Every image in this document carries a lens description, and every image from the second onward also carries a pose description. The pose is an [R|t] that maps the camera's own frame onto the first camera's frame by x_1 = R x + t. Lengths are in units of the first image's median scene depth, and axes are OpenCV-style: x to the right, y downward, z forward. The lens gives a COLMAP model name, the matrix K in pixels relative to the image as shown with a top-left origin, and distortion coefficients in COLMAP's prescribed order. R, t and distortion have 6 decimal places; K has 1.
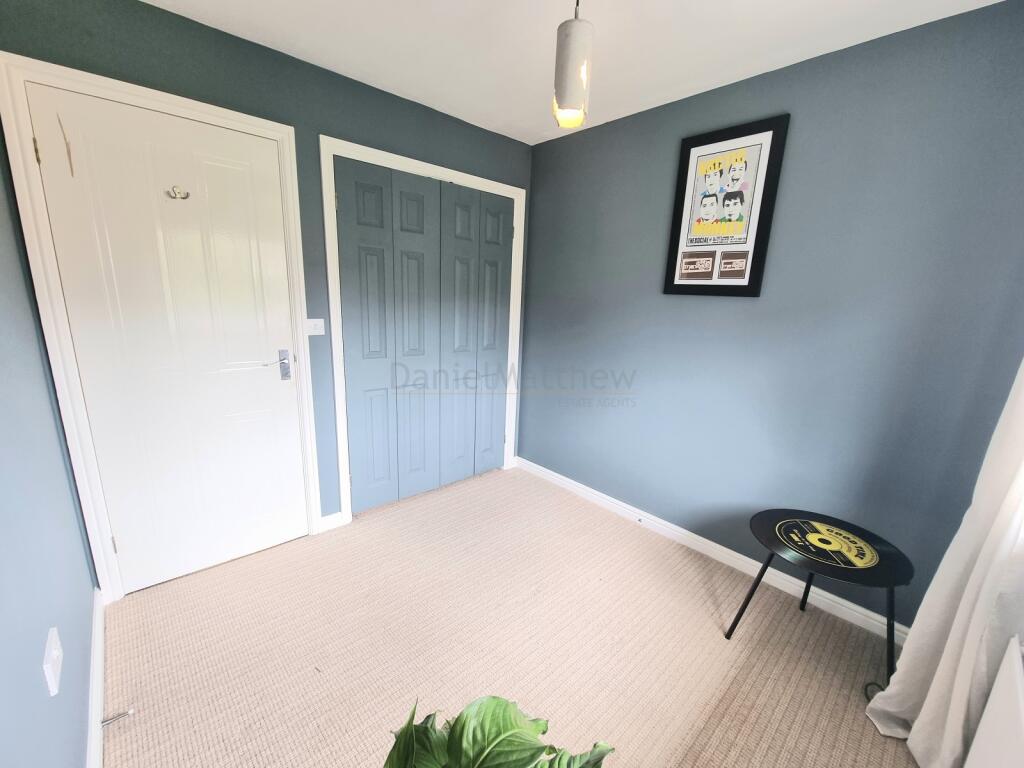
lens RADIAL K [[408.1, 0, 515.9], [0, 408.1, 374.1], [0, 0, 1]] dist [-0.000068, -0.000061]
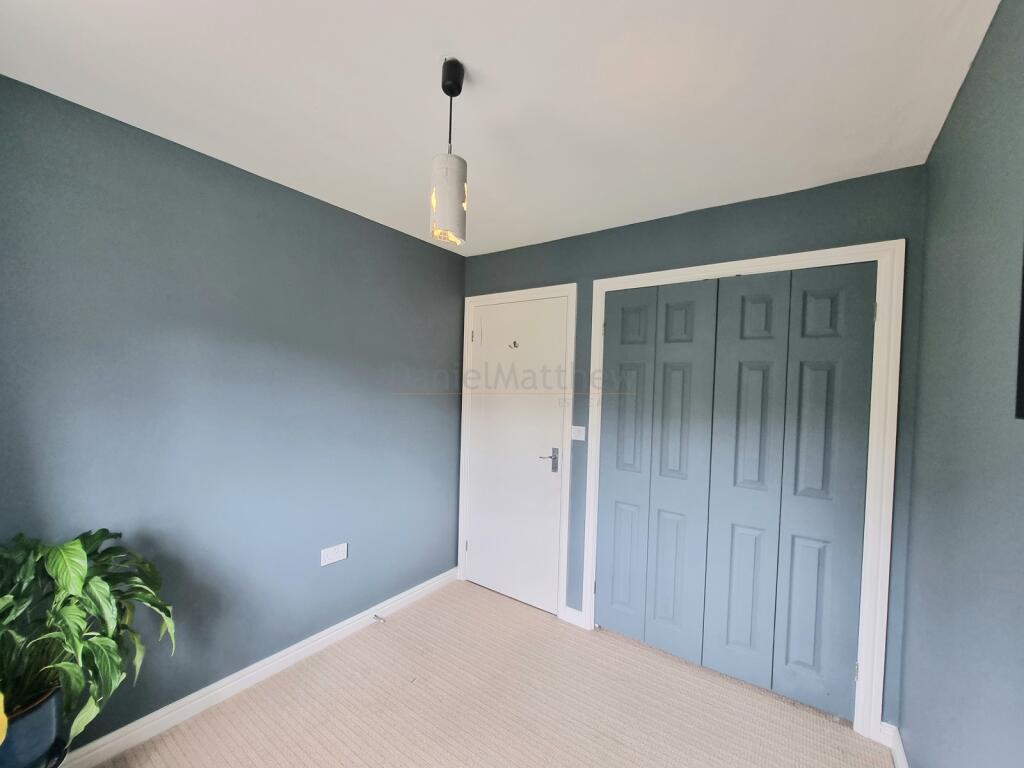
lens RADIAL K [[422.7, 0, 518.8], [0, 422.7, 396.1], [0, 0, 1]] dist [-0.000007, -0.000156]
pose [[0.223207, -0.026487, -0.974411, 0.897308], [-0.220508, 0.972346, -0.076942, -0.117464], [0.949503, 0.232039, 0.211194, 0.743167]]
